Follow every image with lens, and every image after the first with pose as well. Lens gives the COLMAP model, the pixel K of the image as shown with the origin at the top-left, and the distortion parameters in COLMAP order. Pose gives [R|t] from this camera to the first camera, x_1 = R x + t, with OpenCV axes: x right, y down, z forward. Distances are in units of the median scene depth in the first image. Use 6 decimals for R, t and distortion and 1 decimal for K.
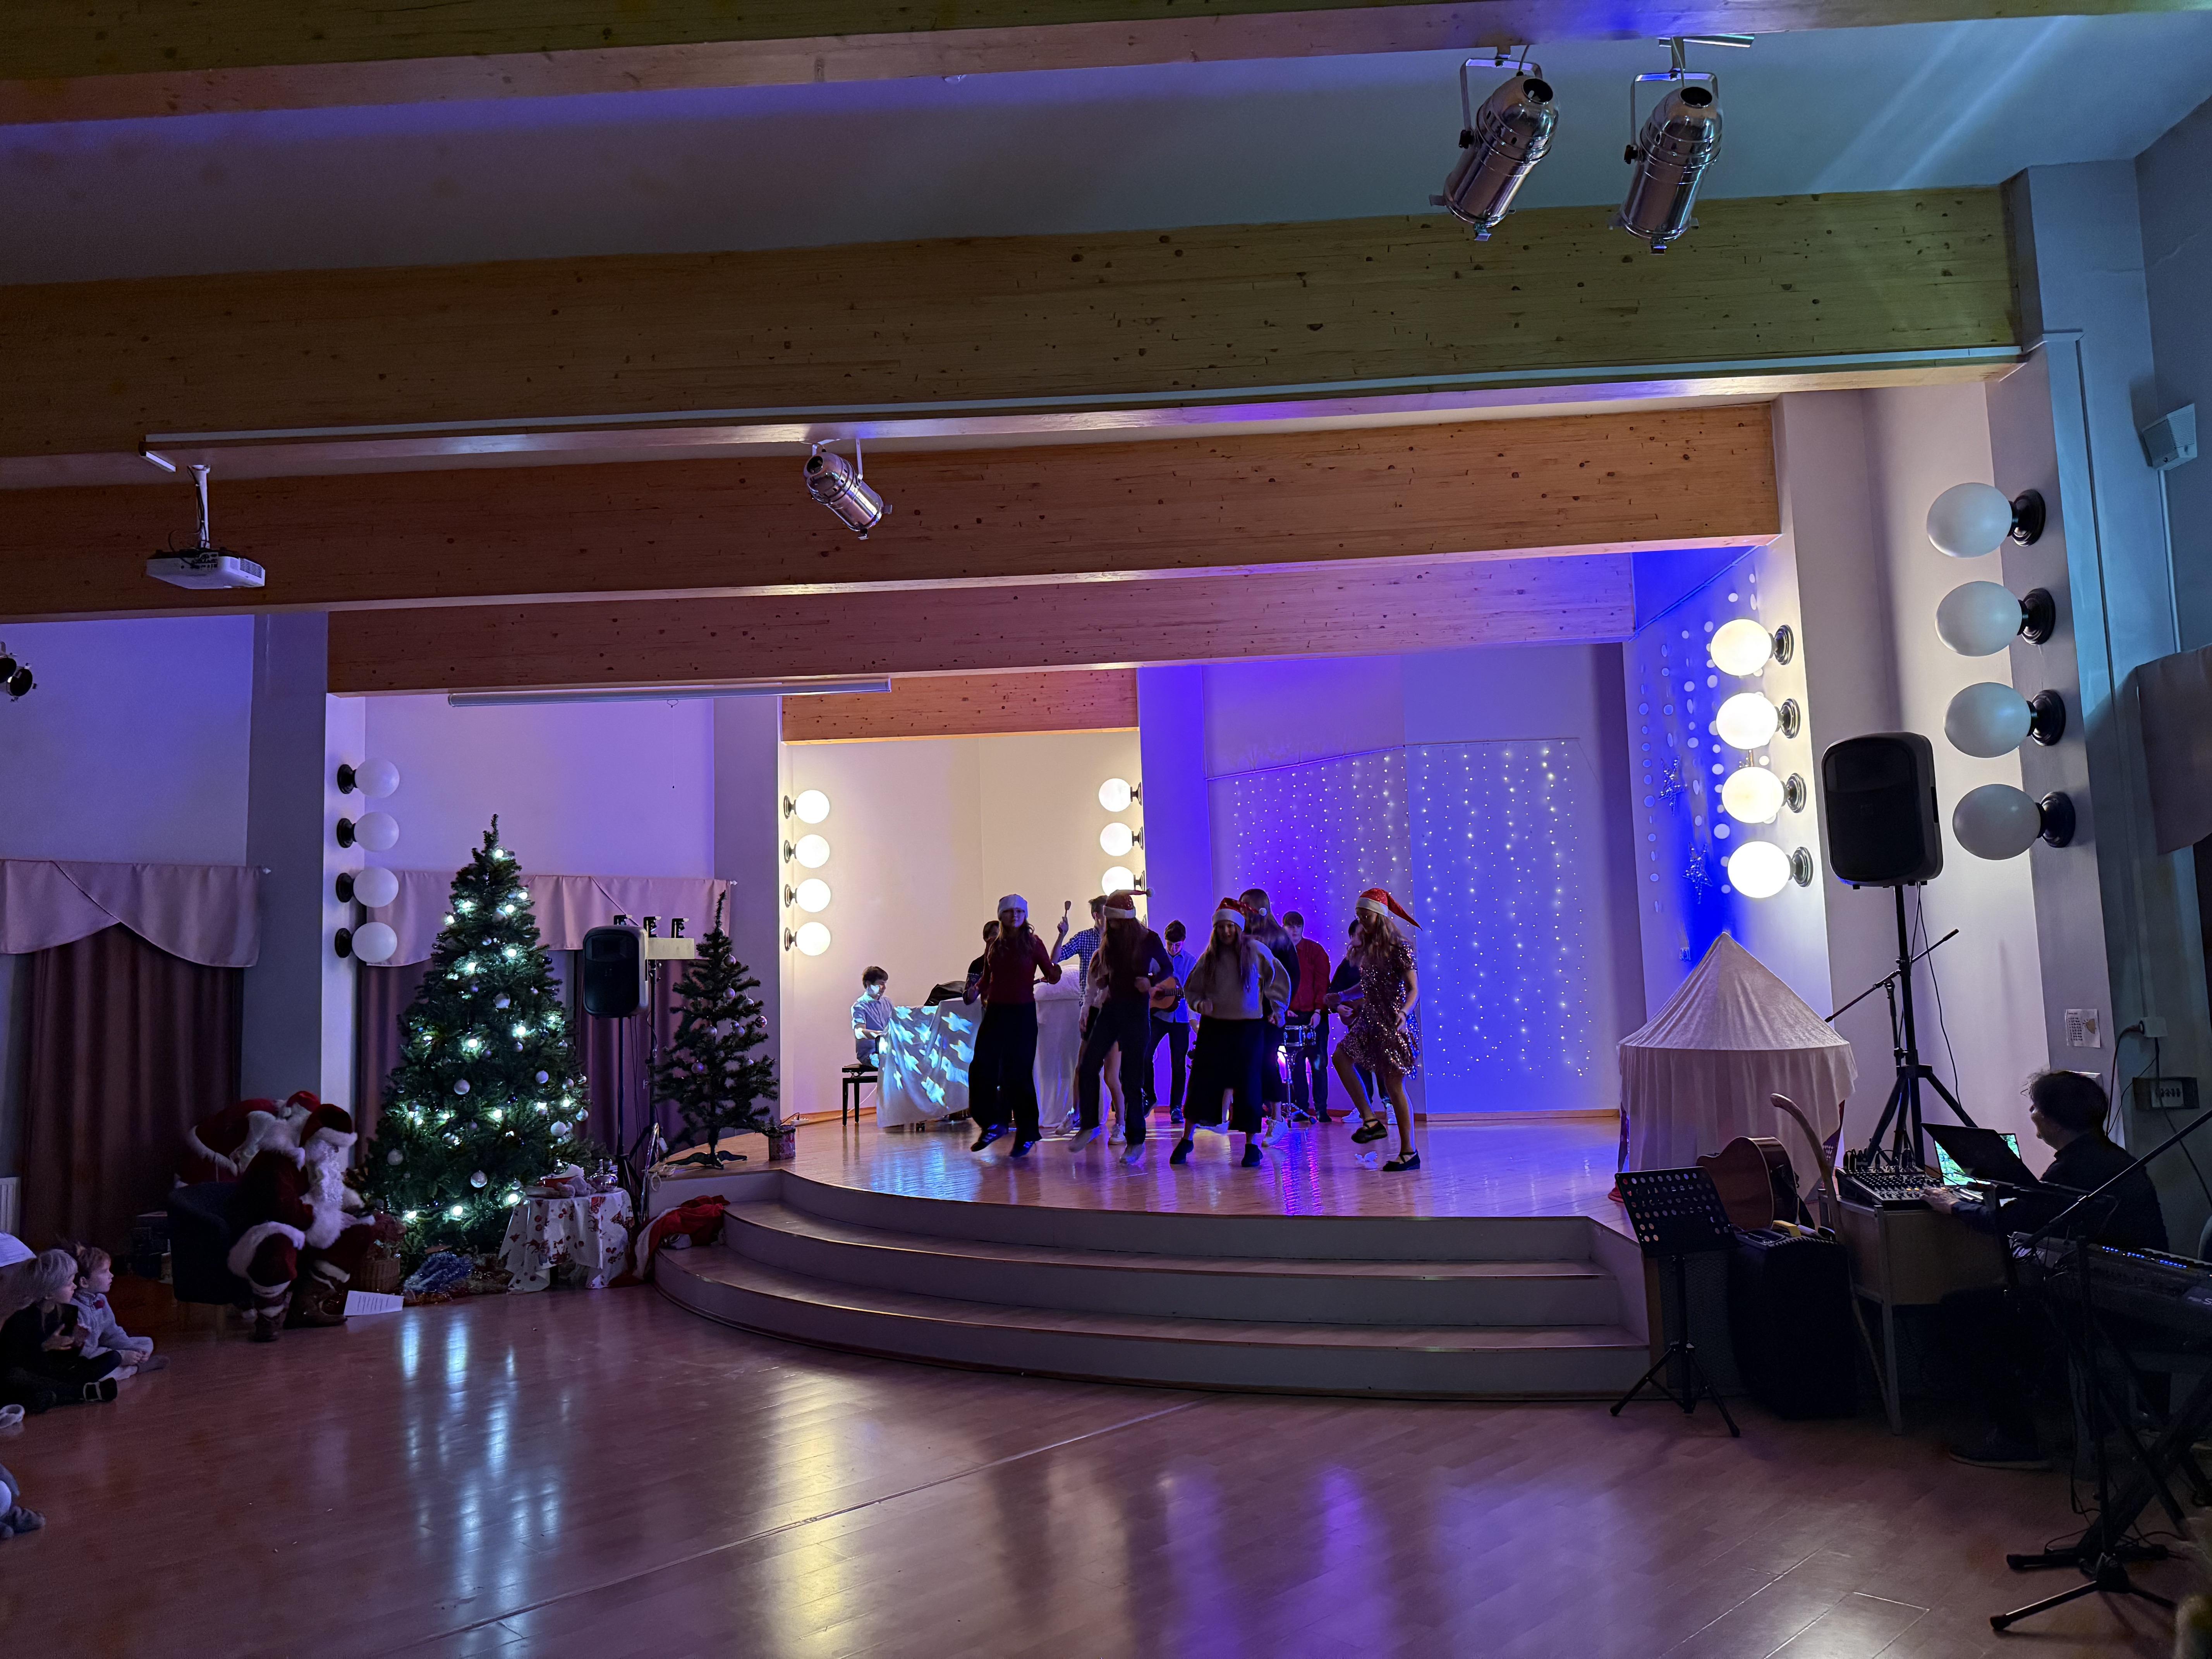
lens RADIAL K [[1546.9, 0, 1107.7], [0, 1546.9, 838.1], [0, 0, 1]] dist [0.116476, -0.182567]
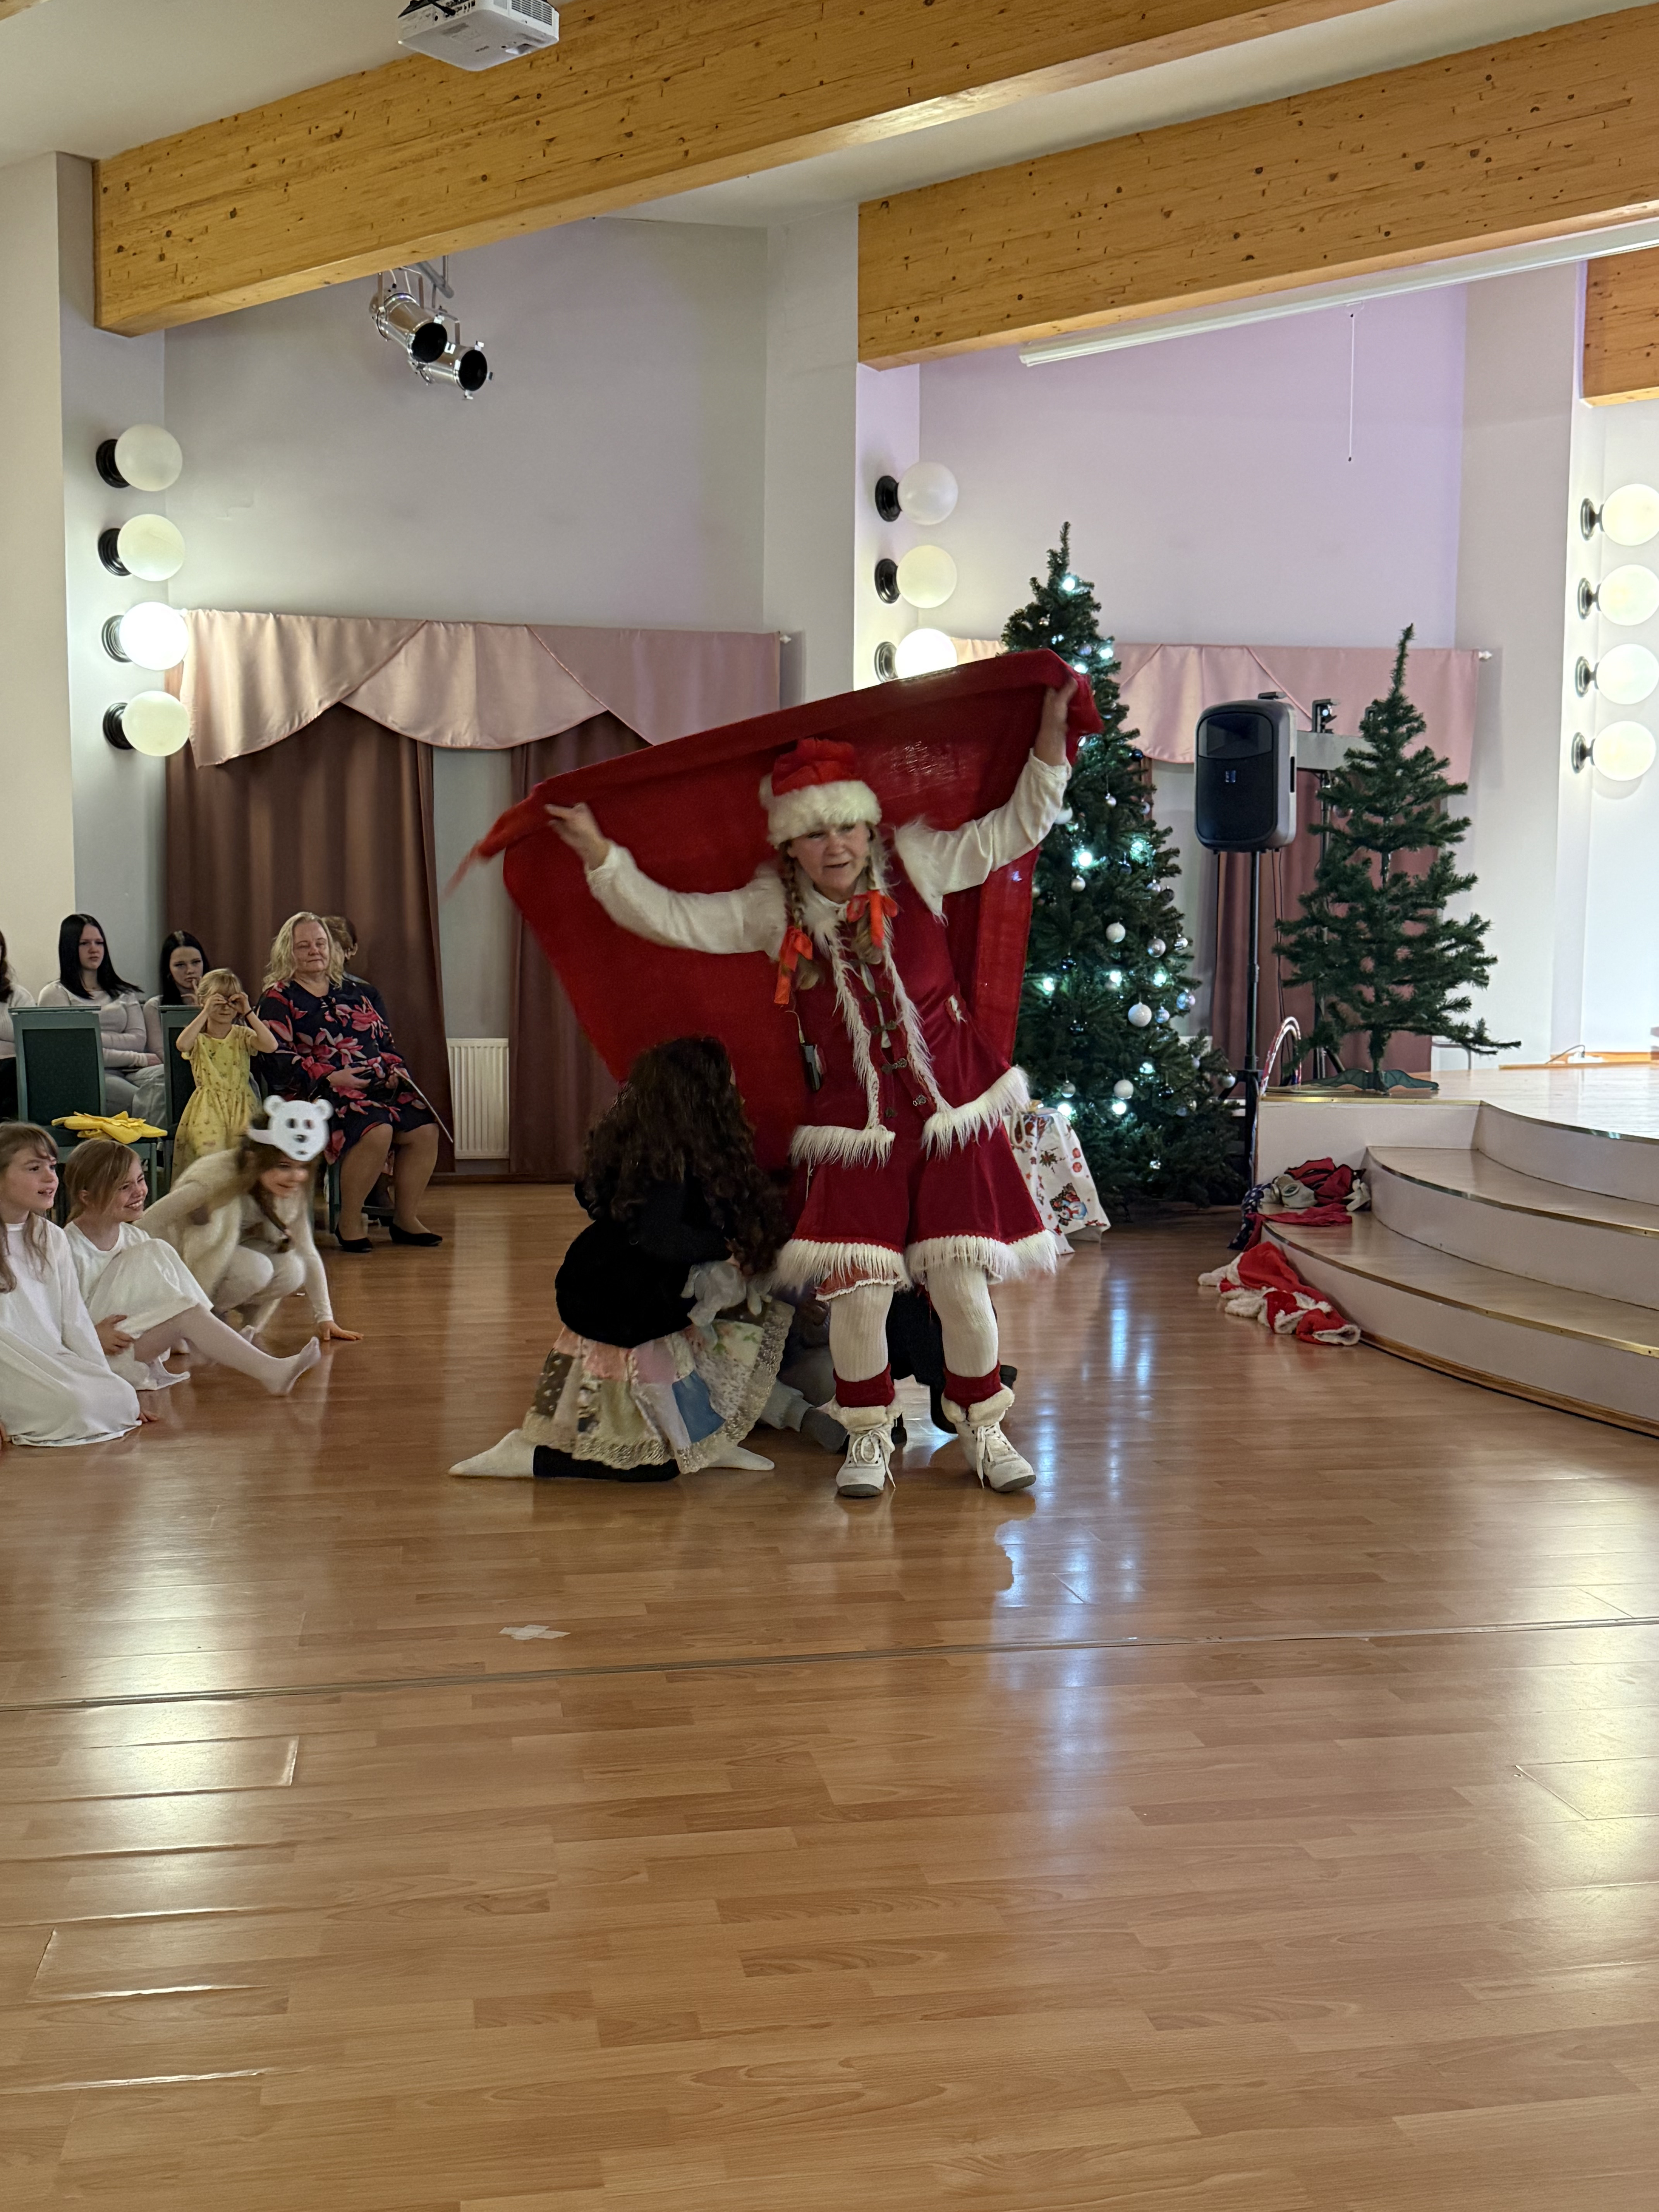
lens RADIAL K [[2169.6, 0, 810.9], [0, 2169.6, 1119.7], [0, 0, 1]] dist [0.190605, -0.419879]
pose [[0.825575, 0.073543, -0.559479, 0.040270], [0.024319, 0.985913, 0.165484, 0.075779], [0.563768, -0.150225, 0.812157, 0.191063]]
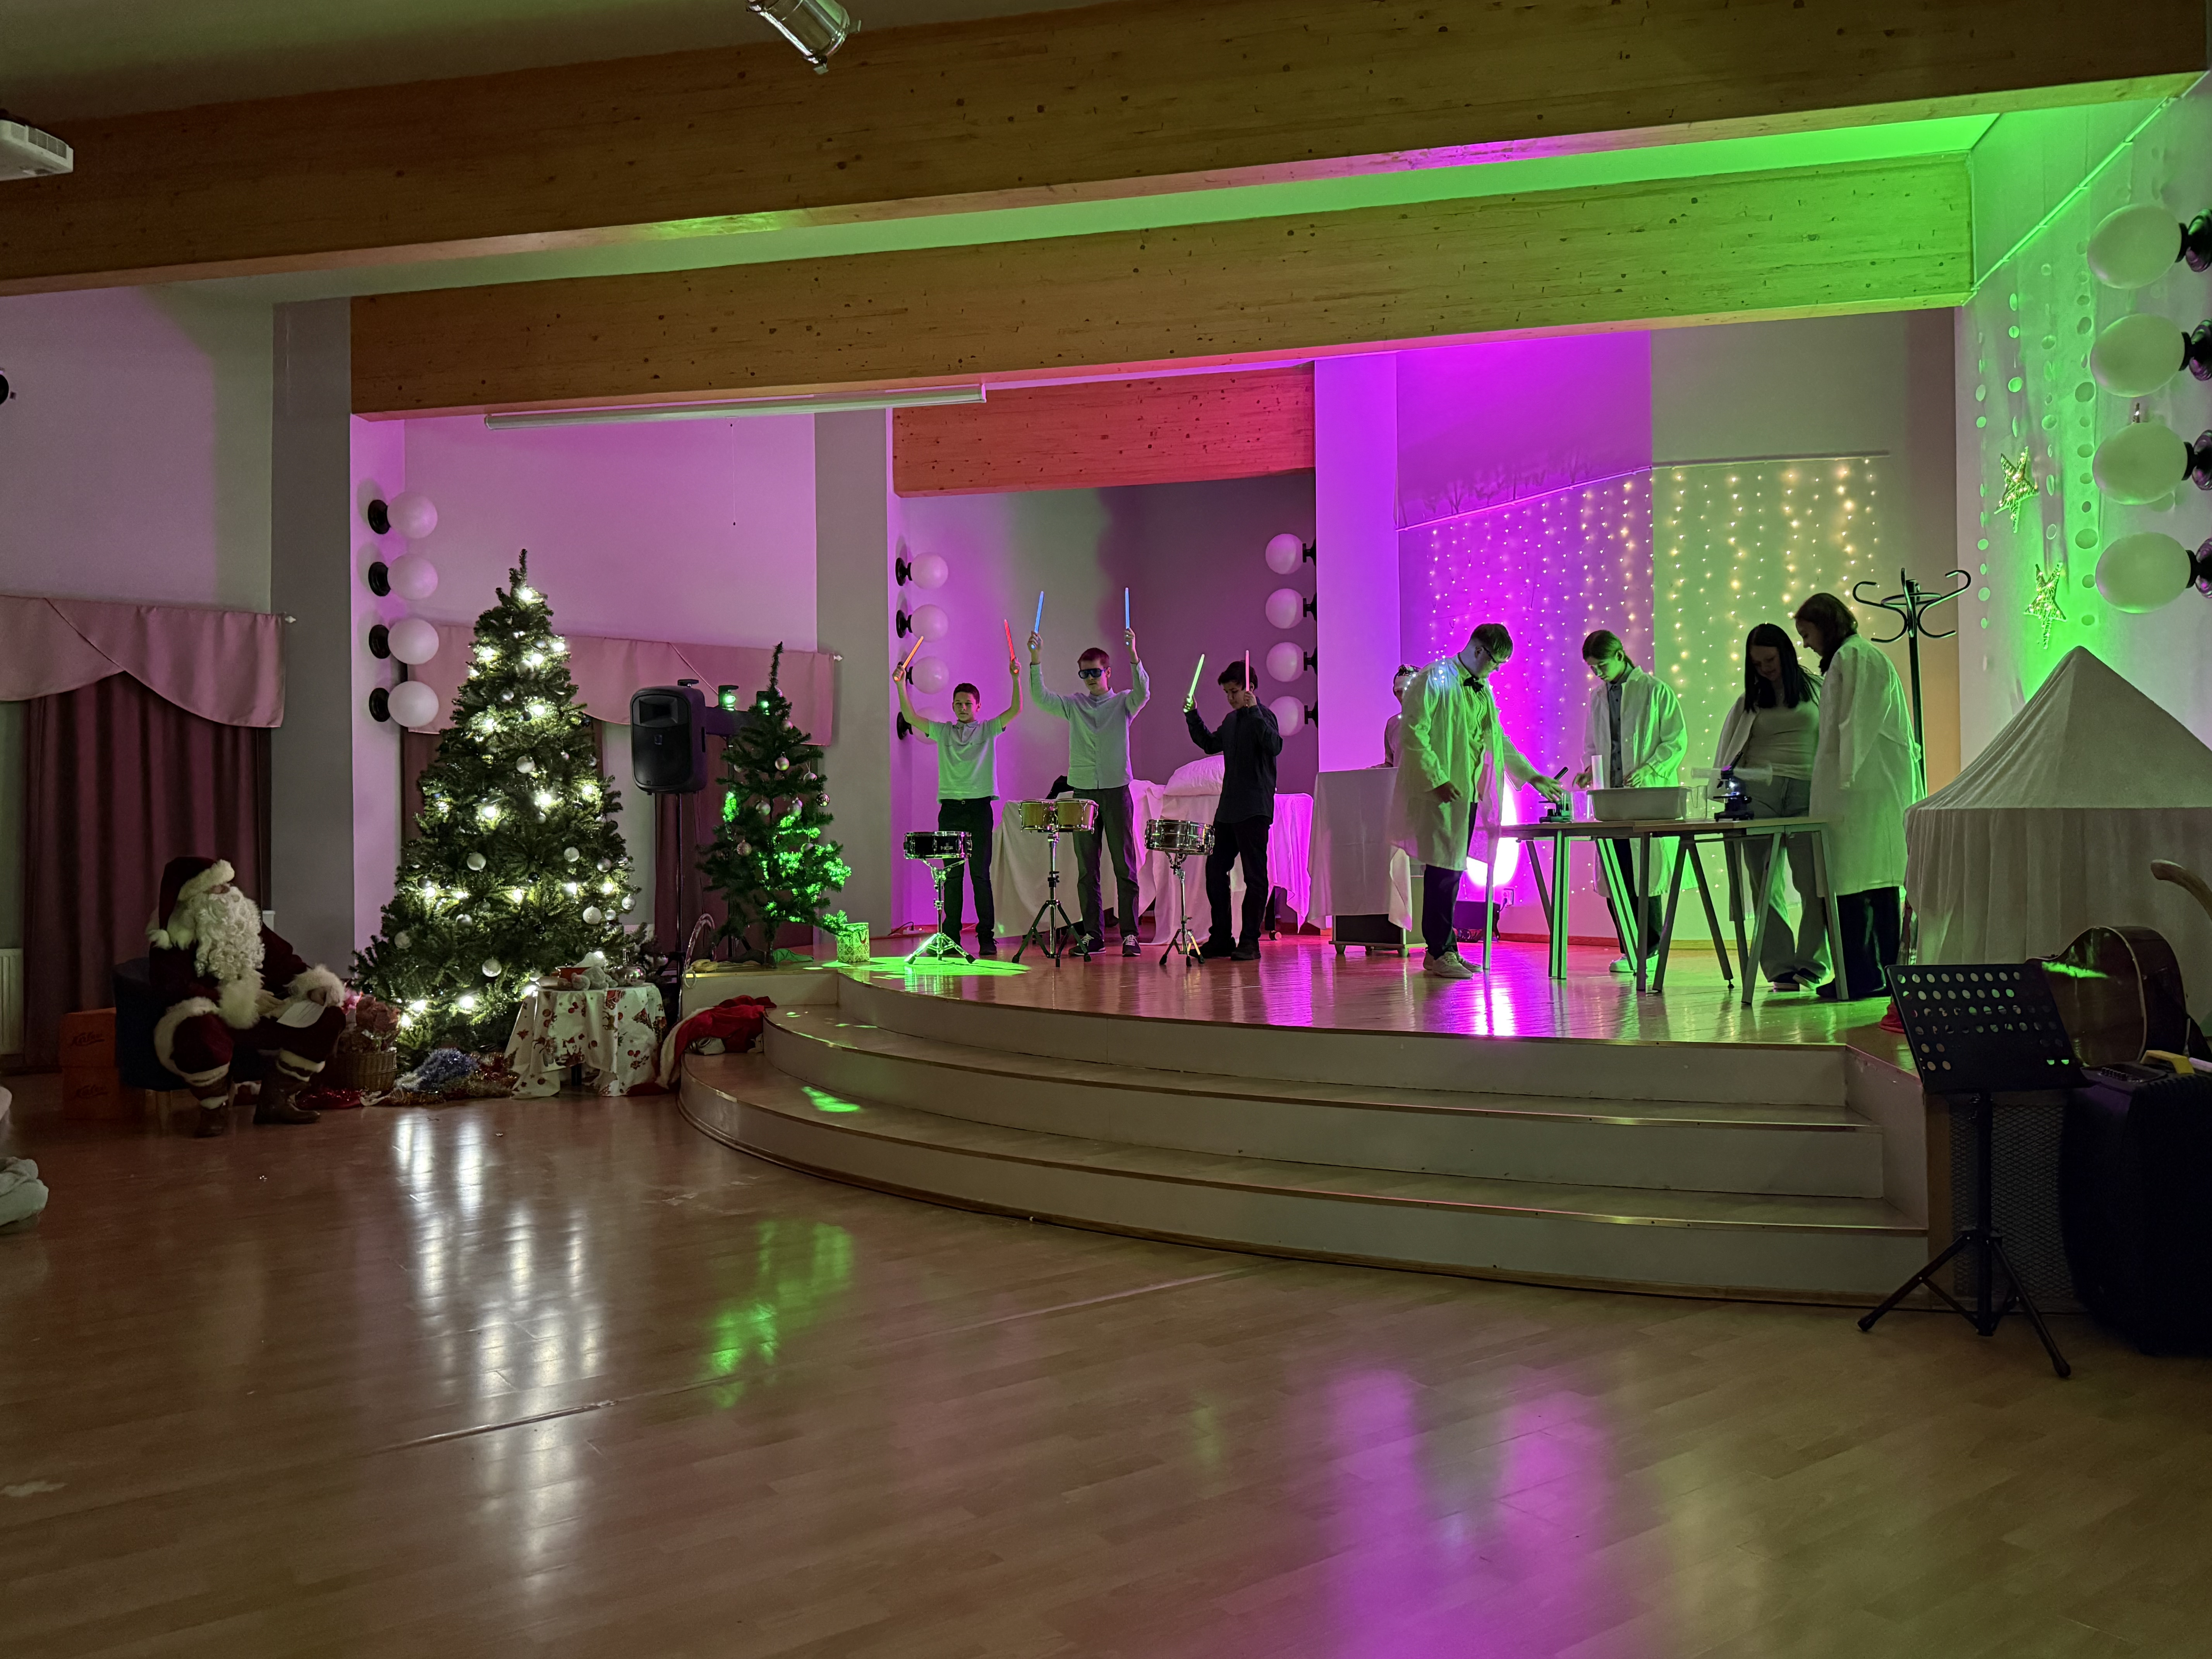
lens RADIAL K [[1619.4, 0, 1111.7], [0, 1619.4, 833.6], [0, 0, 1]] dist [0.082633, -0.135943]
pose [[0.987905, 0.020172, -0.153742, 0.064955], [-0.006385, 0.995953, 0.089644, 0.058615], [0.154928, -0.087578, 0.984036, 0.170734]]
